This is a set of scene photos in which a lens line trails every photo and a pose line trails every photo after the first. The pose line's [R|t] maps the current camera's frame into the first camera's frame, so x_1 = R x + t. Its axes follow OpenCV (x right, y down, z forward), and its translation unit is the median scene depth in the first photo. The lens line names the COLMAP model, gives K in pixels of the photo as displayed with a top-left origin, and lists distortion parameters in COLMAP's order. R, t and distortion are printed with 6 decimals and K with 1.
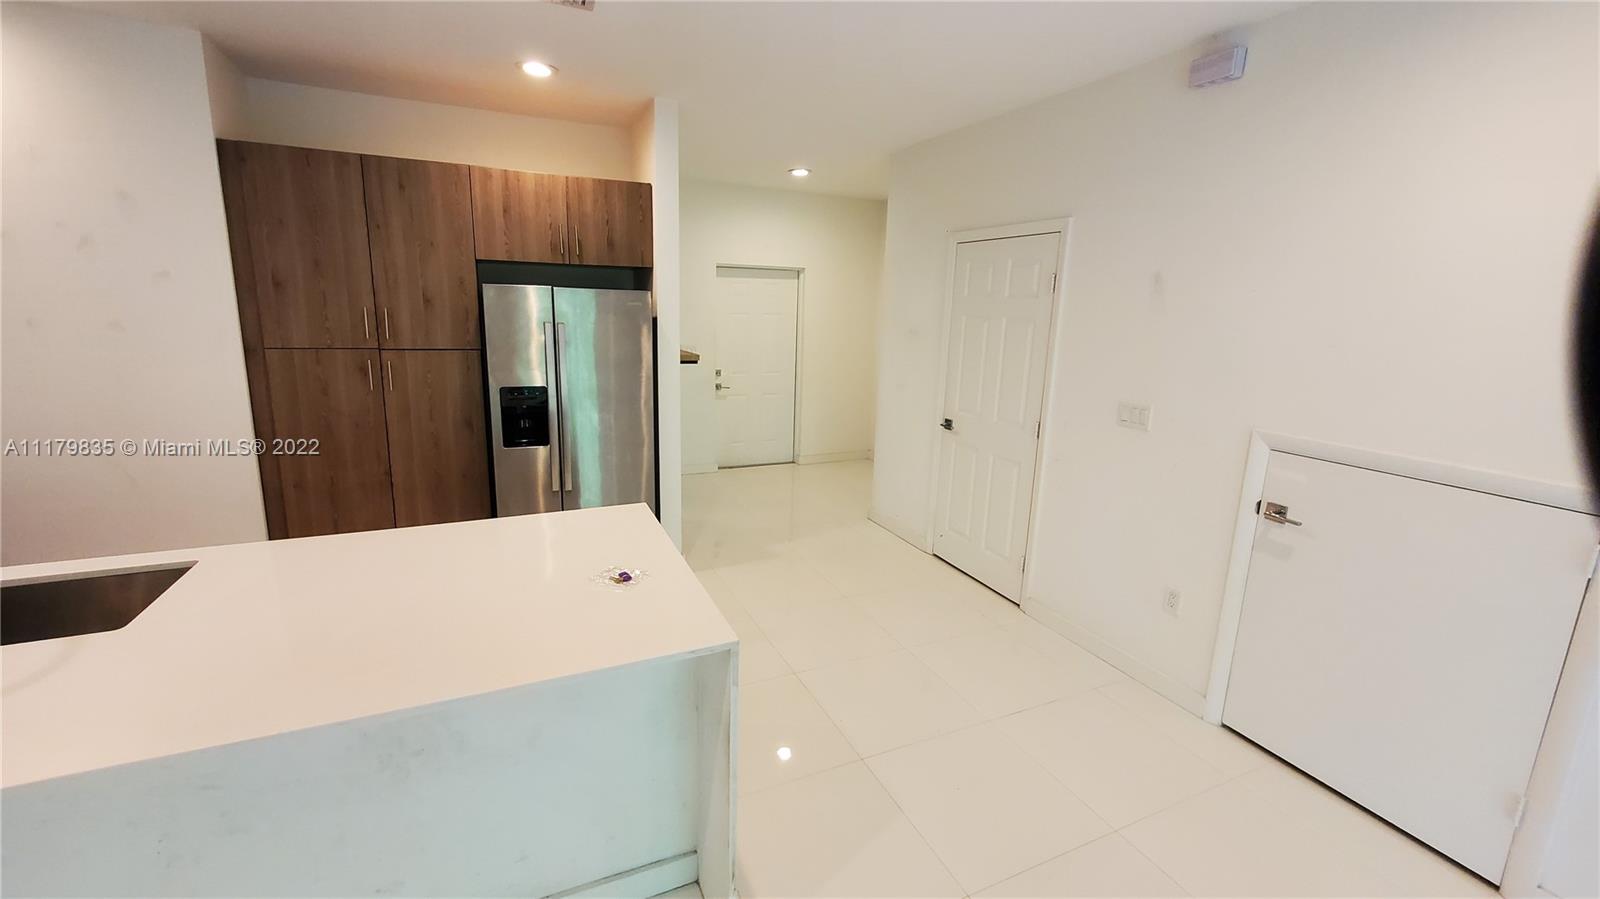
lens RADIAL K [[639.5, 0, 798.0], [0, 639.5, 435.0], [0, 0, 1]] dist [0.000806, -0.000054]
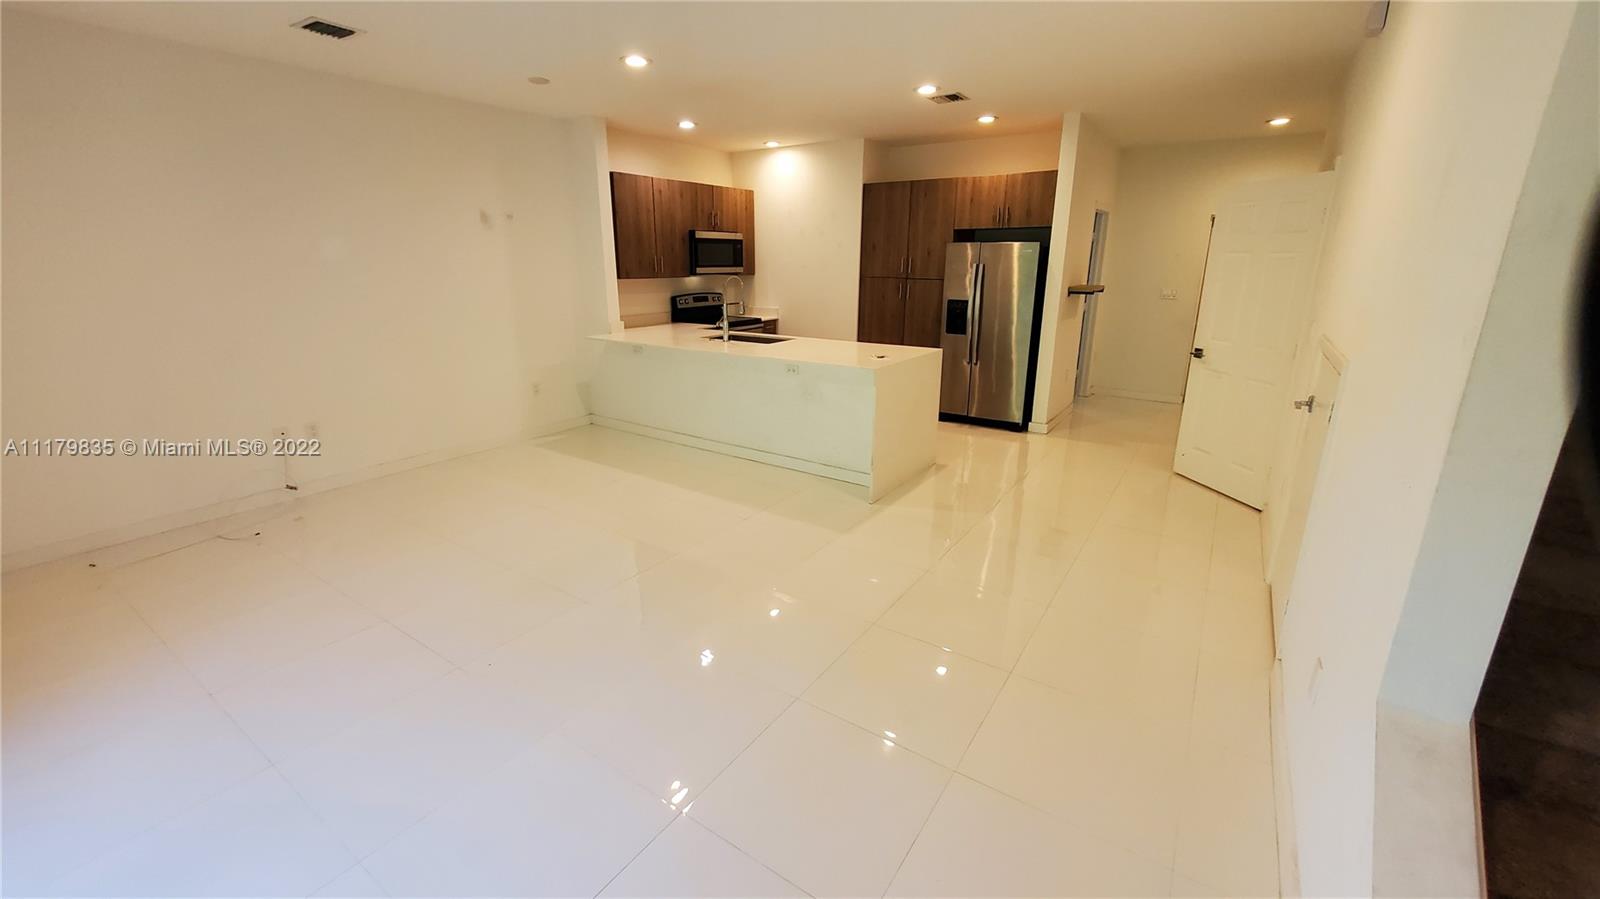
lens RADIAL K [[639.5, 0, 794.1], [0, 639.5, 435.0], [0, 0, 1]] dist [0.000806, -0.000054]
pose [[0.511041, 0.204272, -0.834931, 0.903944], [-0.159813, 0.976995, 0.141212, 0.114309], [0.844569, 0.061268, 0.531930, -0.321215]]
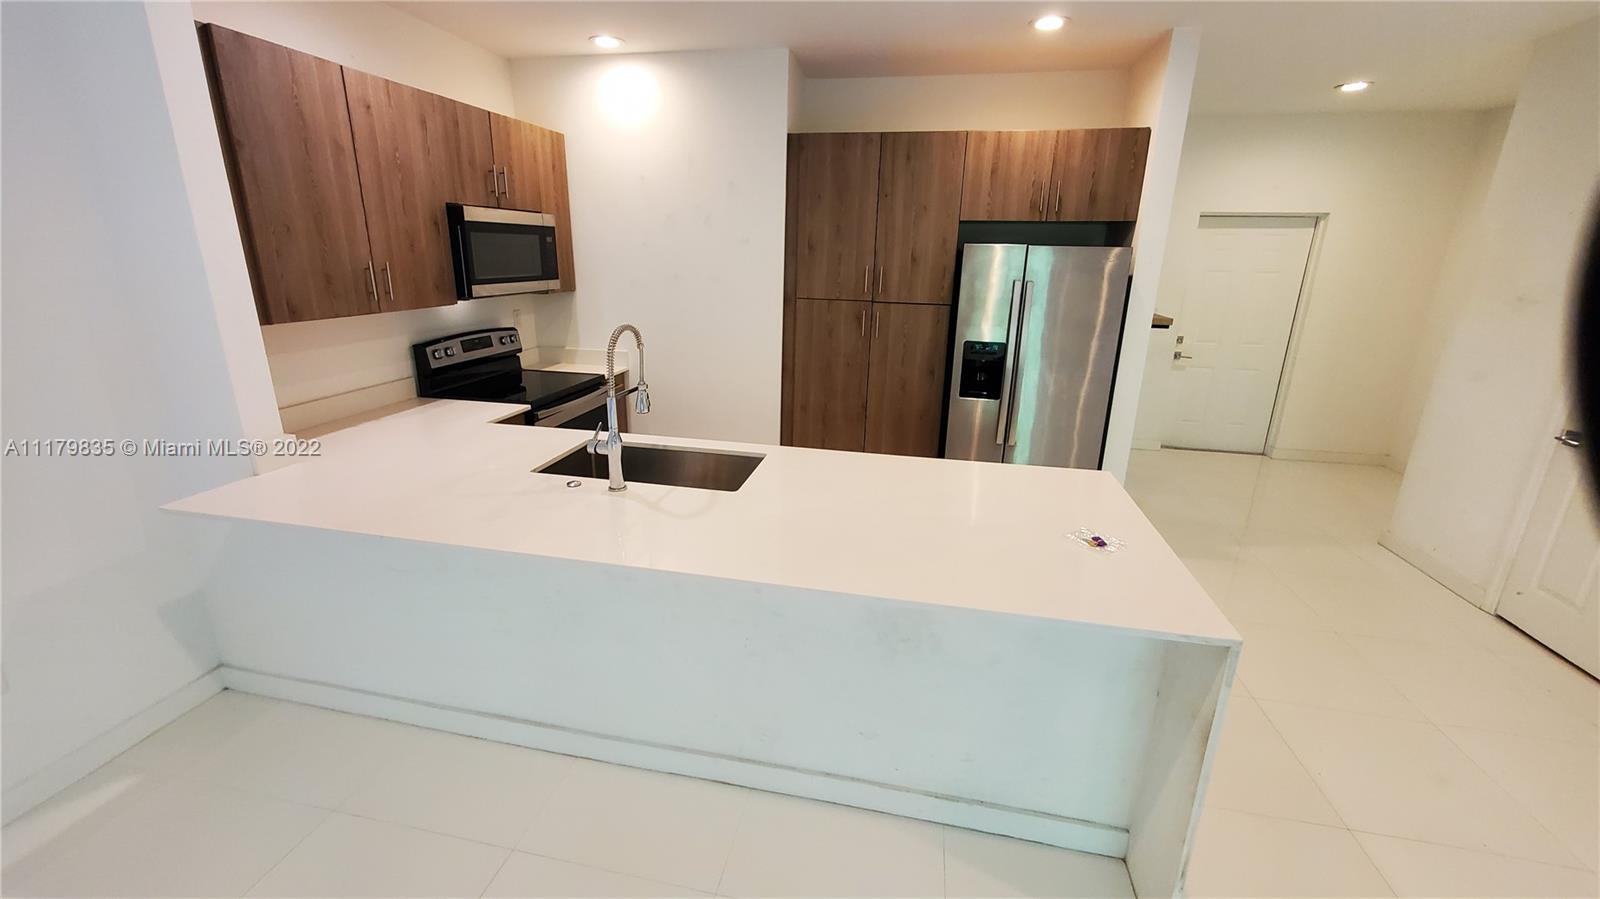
lens RADIAL K [[639.5, 0, 797.1], [0, 639.5, 435.1], [0, 0, 1]] dist [0.000806, -0.000054]
pose [[0.806650, 0.152079, -0.571129, -0.053180], [-0.113836, 0.988213, 0.102359, 0.004208], [0.579964, -0.017553, 0.814453, -0.043981]]
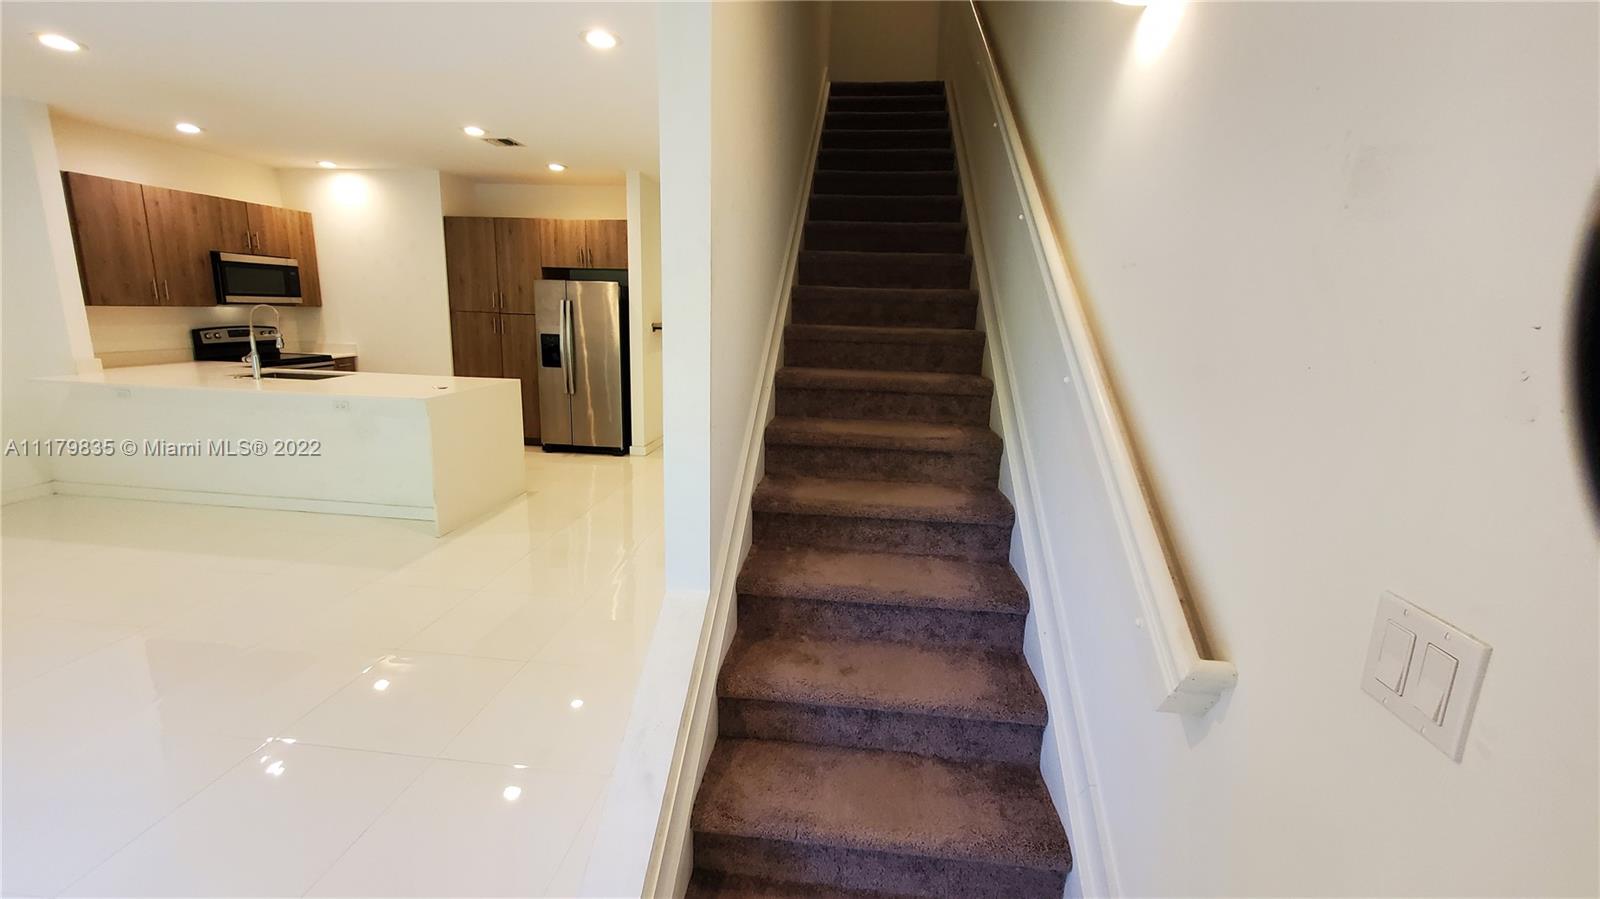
lens RADIAL K [[639.5, 0, 797.2], [0, 639.5, 435.9], [0, 0, 1]] dist [0.000806, -0.000054]
pose [[0.860641, 0.100809, -0.499134, 1.140290], [-0.108879, 0.993970, 0.013014, 0.115615], [0.497436, 0.043145, 0.866427, -0.245546]]
